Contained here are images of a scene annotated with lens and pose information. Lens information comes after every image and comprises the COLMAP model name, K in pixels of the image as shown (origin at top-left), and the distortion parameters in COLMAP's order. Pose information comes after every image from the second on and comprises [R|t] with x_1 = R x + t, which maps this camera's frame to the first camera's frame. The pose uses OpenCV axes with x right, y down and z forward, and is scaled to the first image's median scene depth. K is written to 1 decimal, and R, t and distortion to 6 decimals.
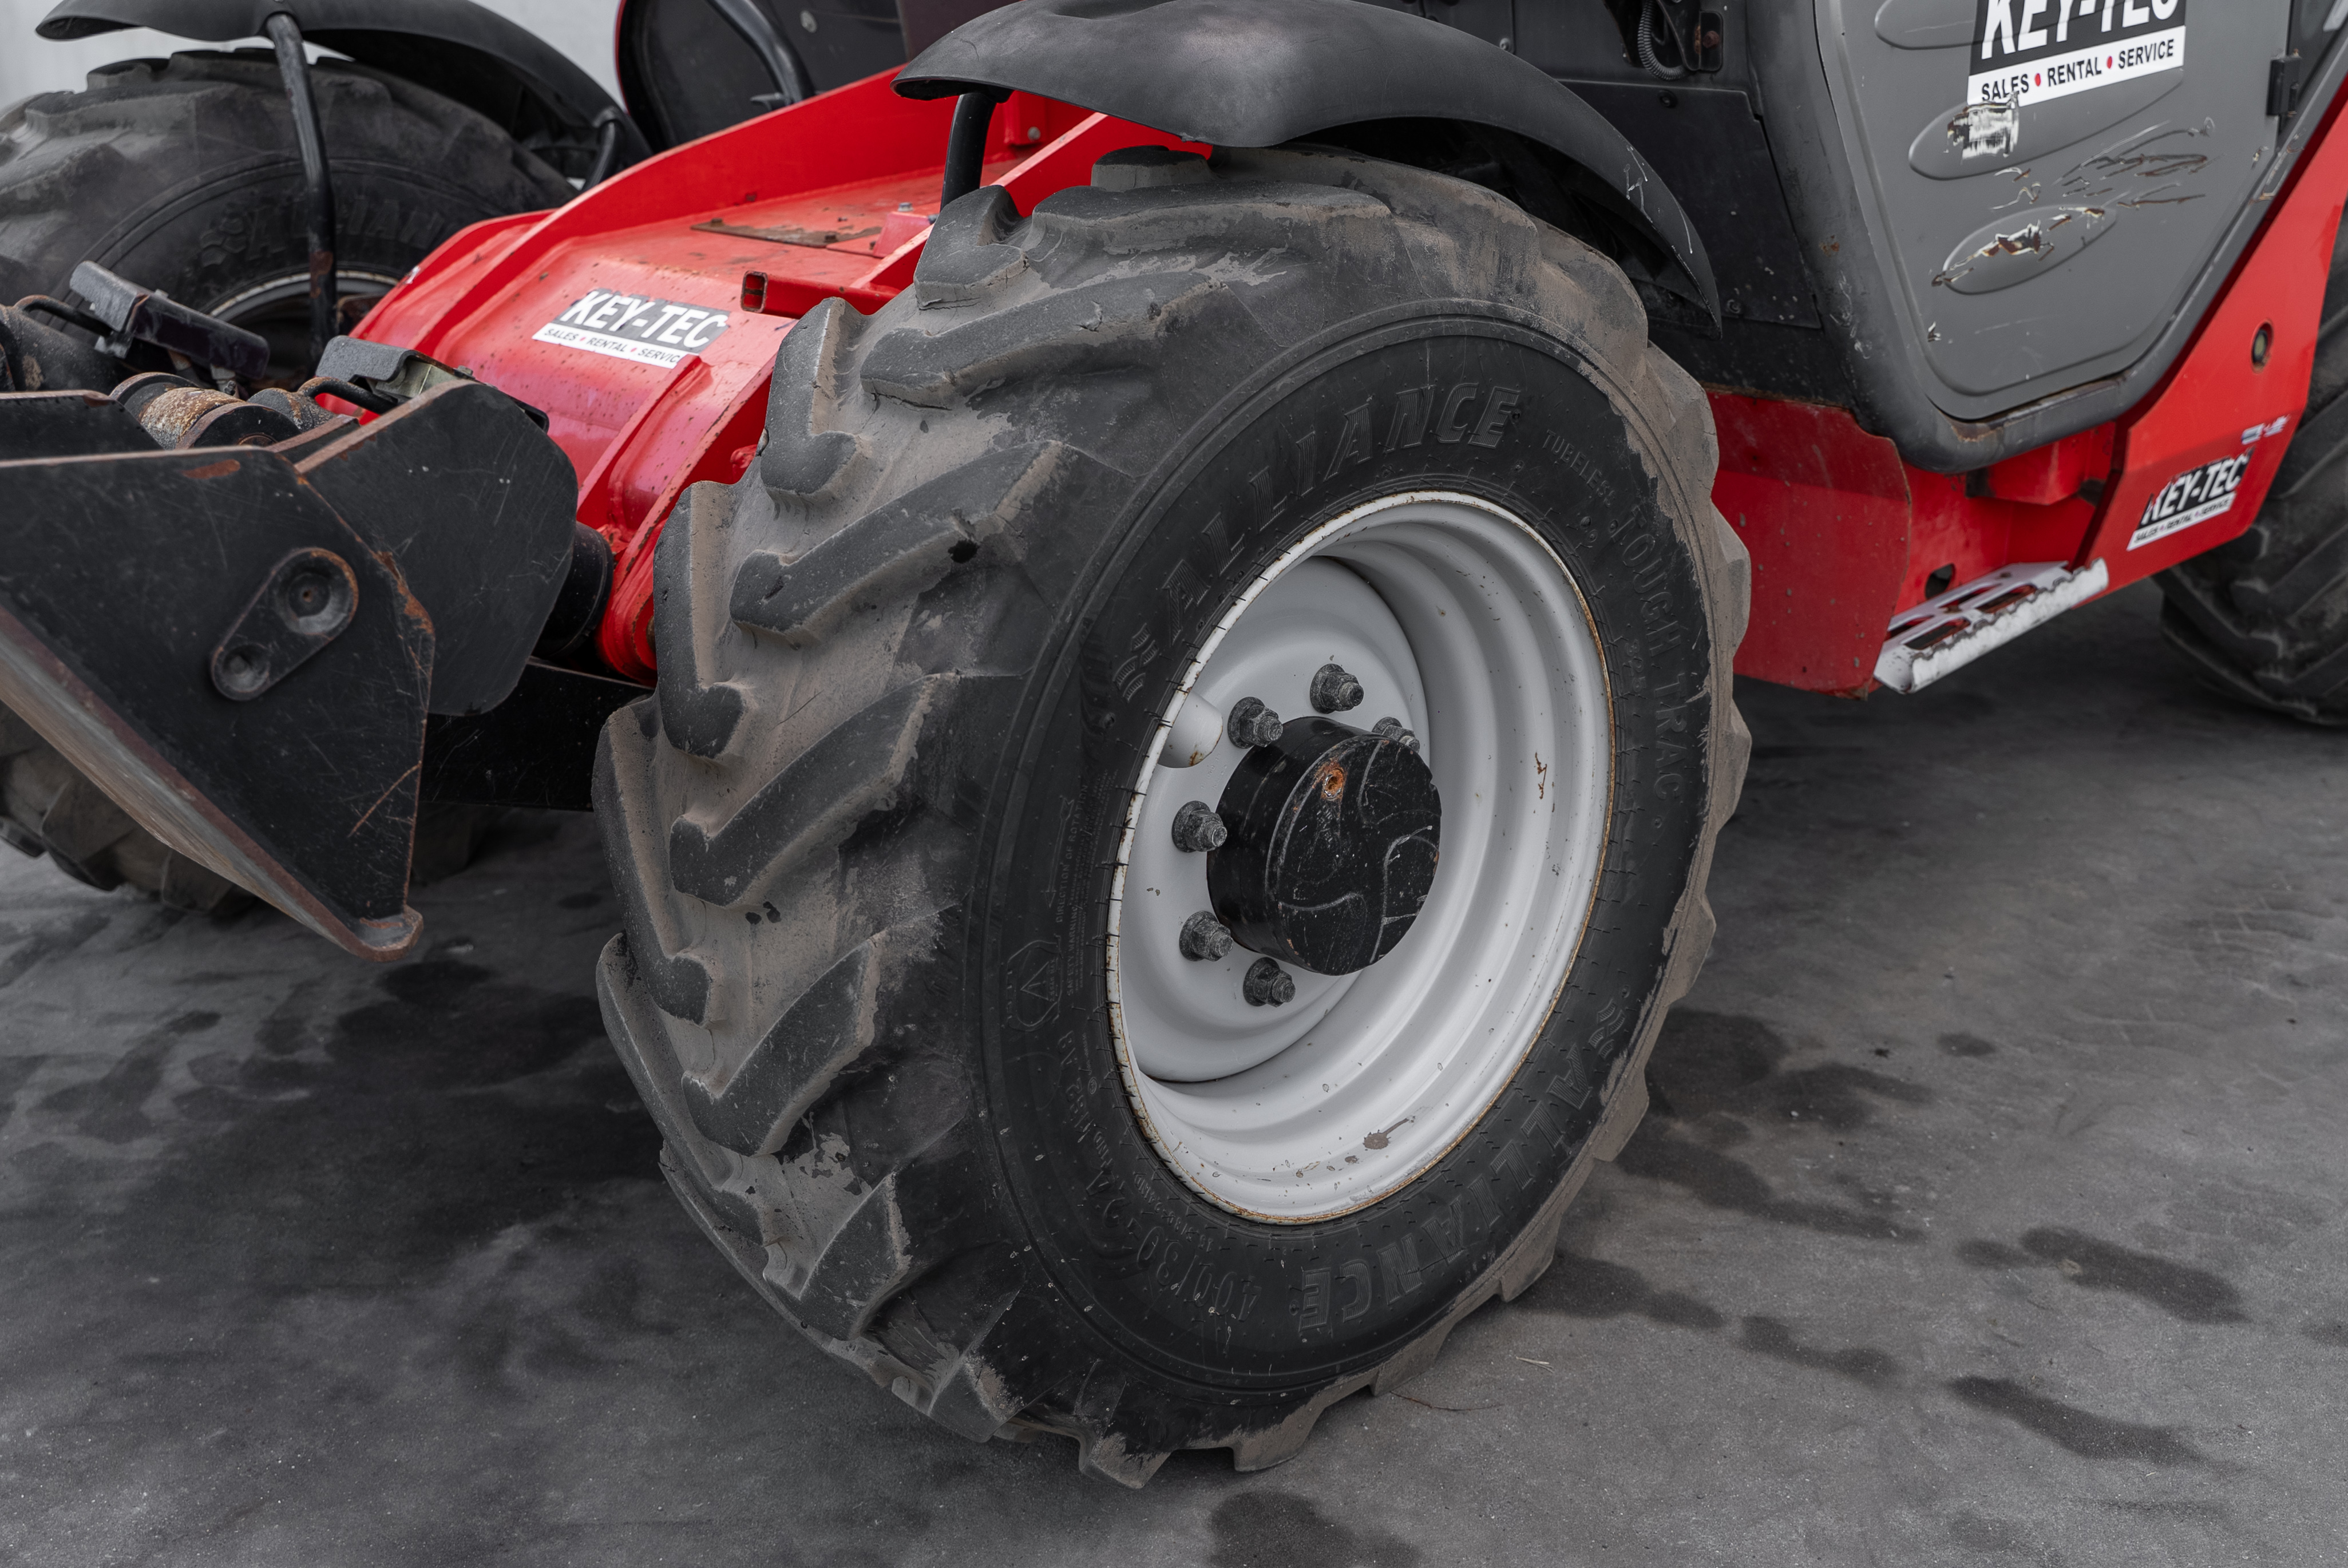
lens RADIAL K [[2520.2, 0, 1173.7], [0, 2520.2, 785.0], [0, 0, 1]] dist [-0.004086, 0.000000]
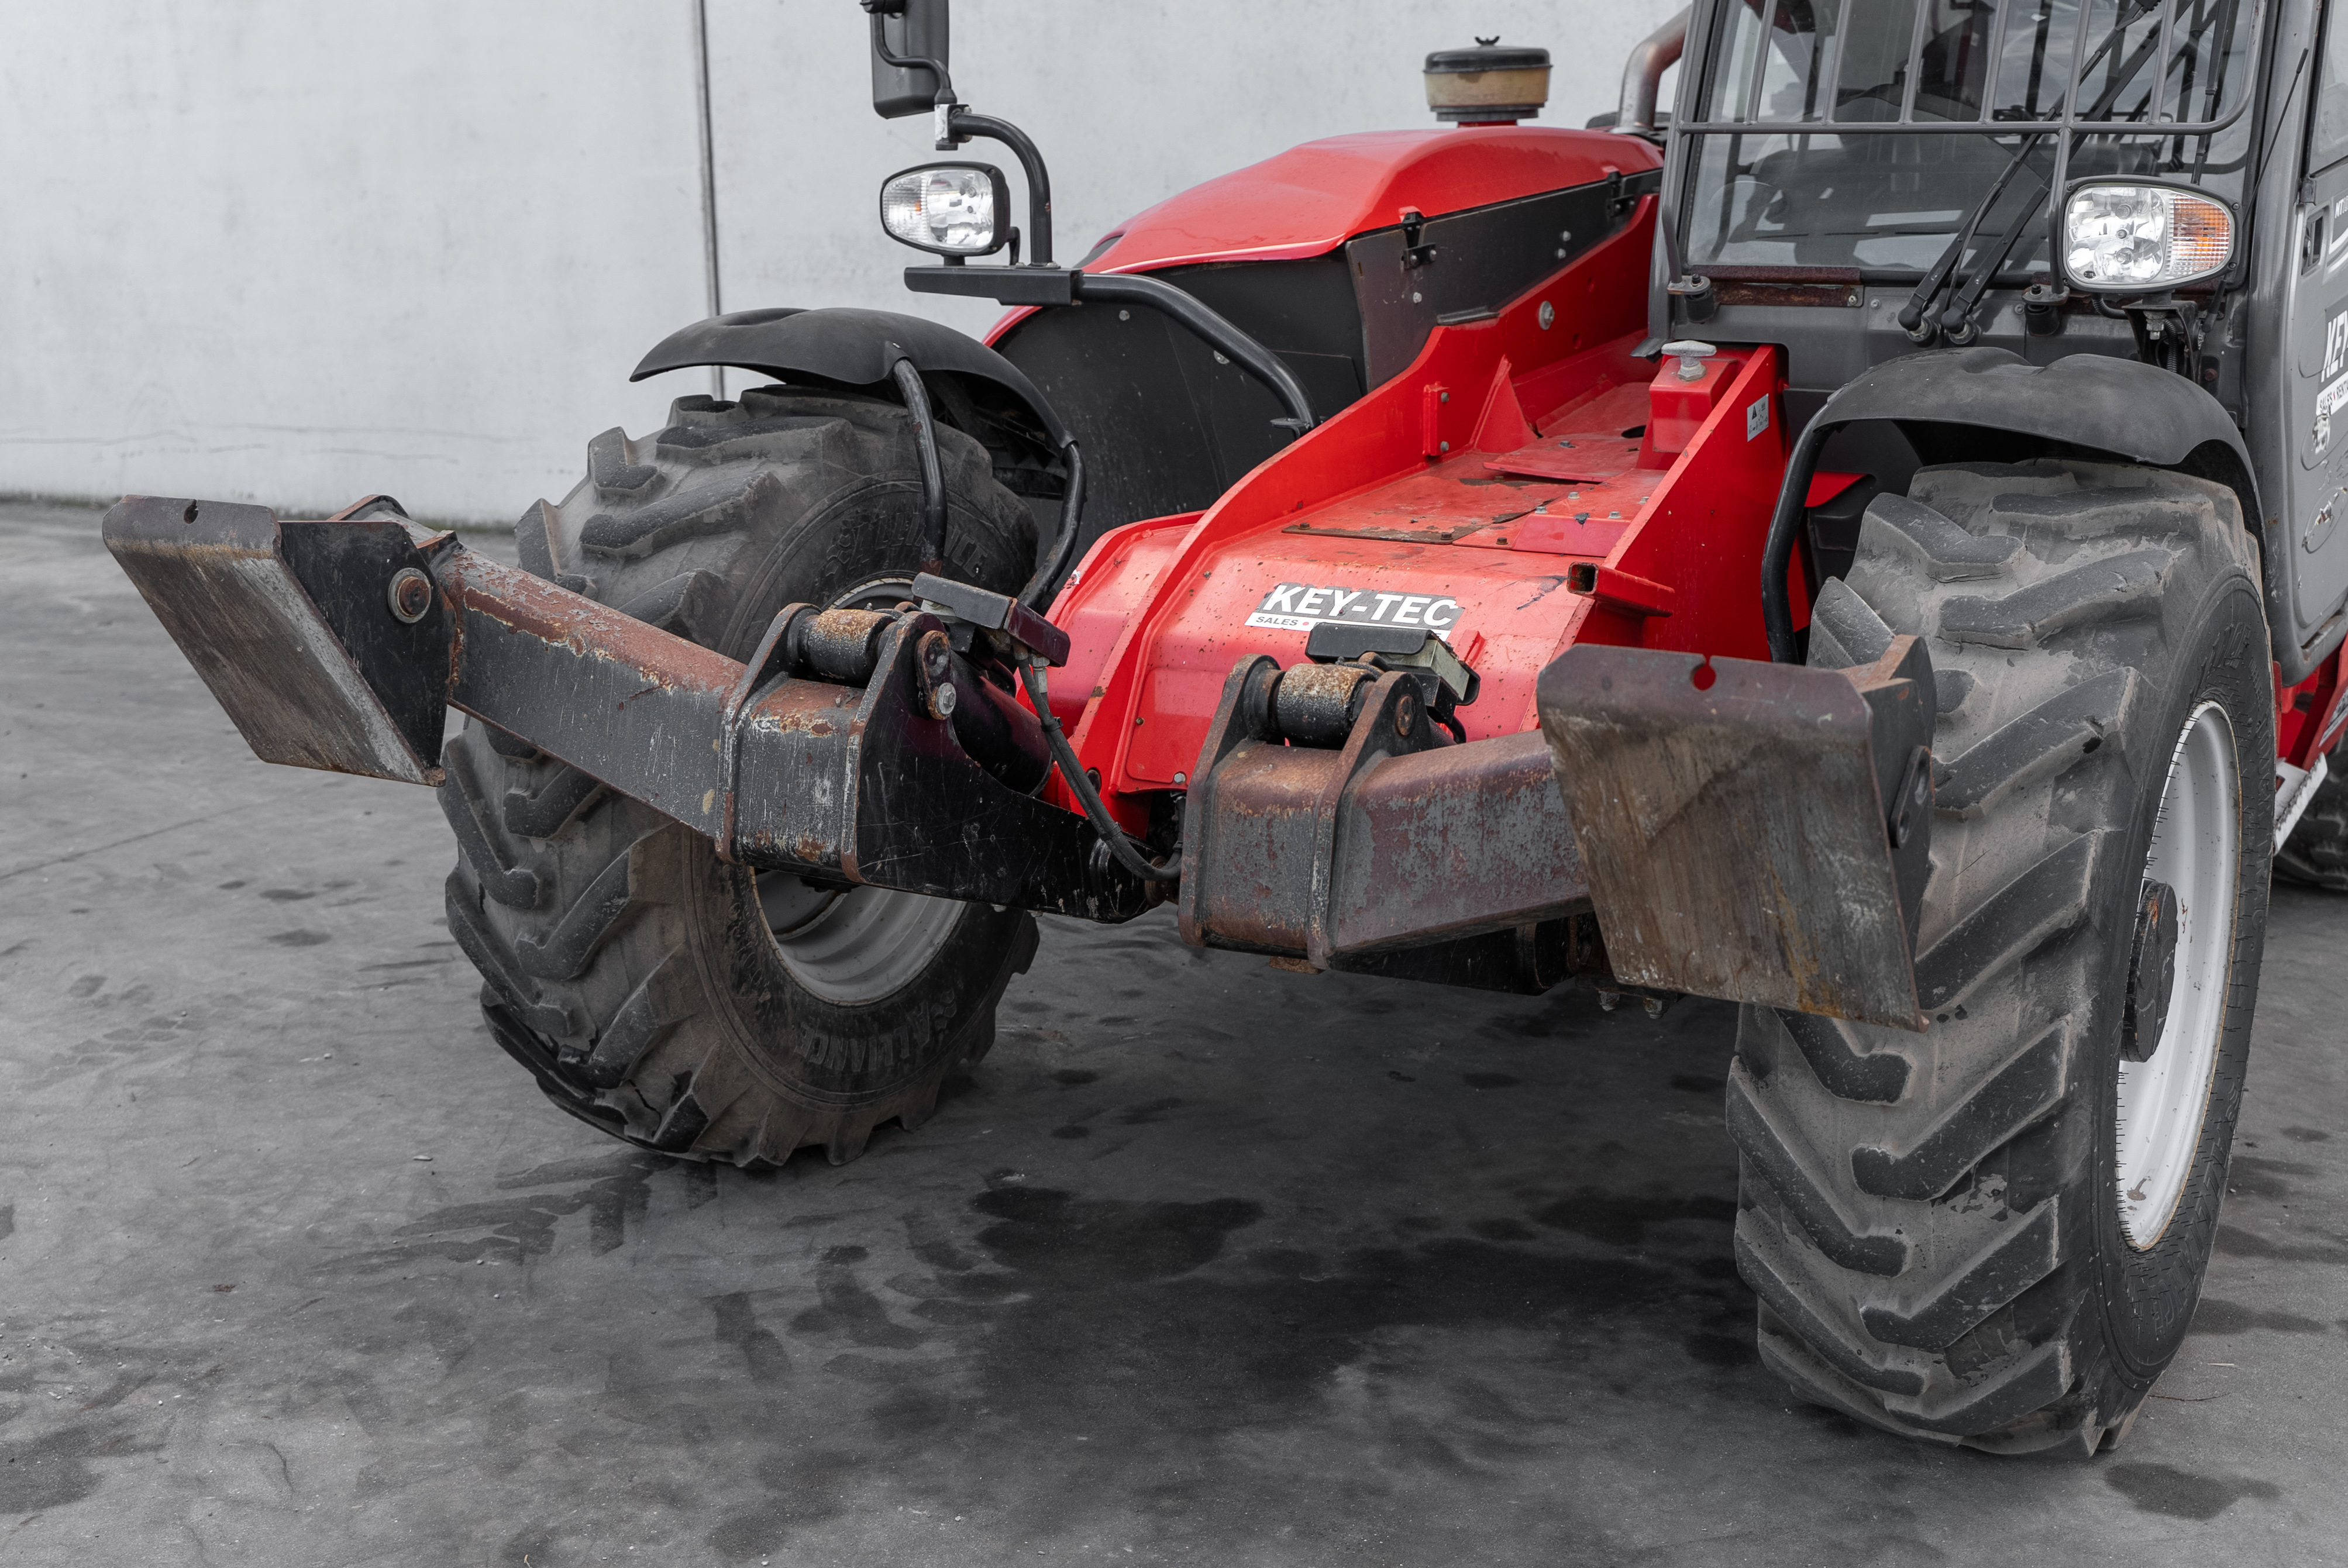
lens RADIAL K [[2729.0, 0, 1174.1], [0, 2729.0, 782.5], [0, 0, 1]] dist [0.012335, 0.000000]
pose [[0.968993, -0.049584, 0.242060, -0.912318], [0.077919, 0.990992, -0.108920, 0.053838], [-0.234479, 0.124404, 0.964128, -0.354078]]
